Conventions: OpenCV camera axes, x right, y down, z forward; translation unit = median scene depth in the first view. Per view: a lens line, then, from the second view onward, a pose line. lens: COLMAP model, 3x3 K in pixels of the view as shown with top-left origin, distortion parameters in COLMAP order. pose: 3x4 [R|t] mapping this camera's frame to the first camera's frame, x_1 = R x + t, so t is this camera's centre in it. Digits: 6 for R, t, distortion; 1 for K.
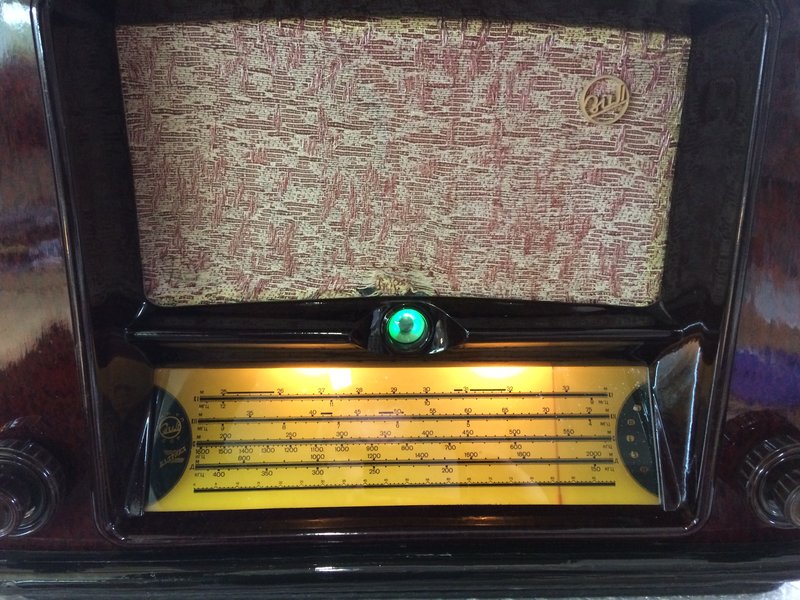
lens RADIAL K [[677.3, 0, 402.9], [0, 677.3, 305.8], [0, 0, 1]] dist [0.096709, -0.149890]
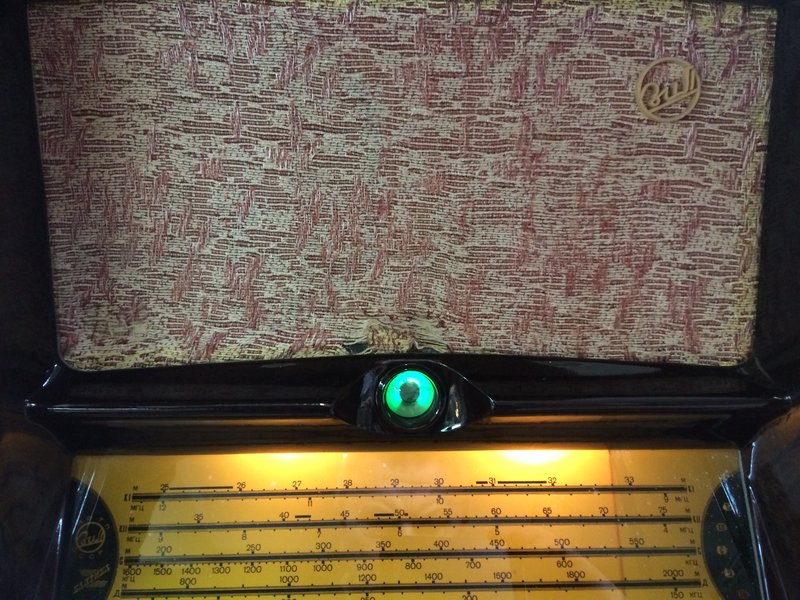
lens RADIAL K [[677.3, 0, 396.2], [0, 677.3, 294.8], [0, 0, 1]] dist [0.096709, -0.149890]
pose [[0.999518, -0.012566, -0.028379, 0.013360], [0.008810, 0.991633, -0.128784, 0.018268], [0.029760, 0.128472, 0.991266, 0.259915]]
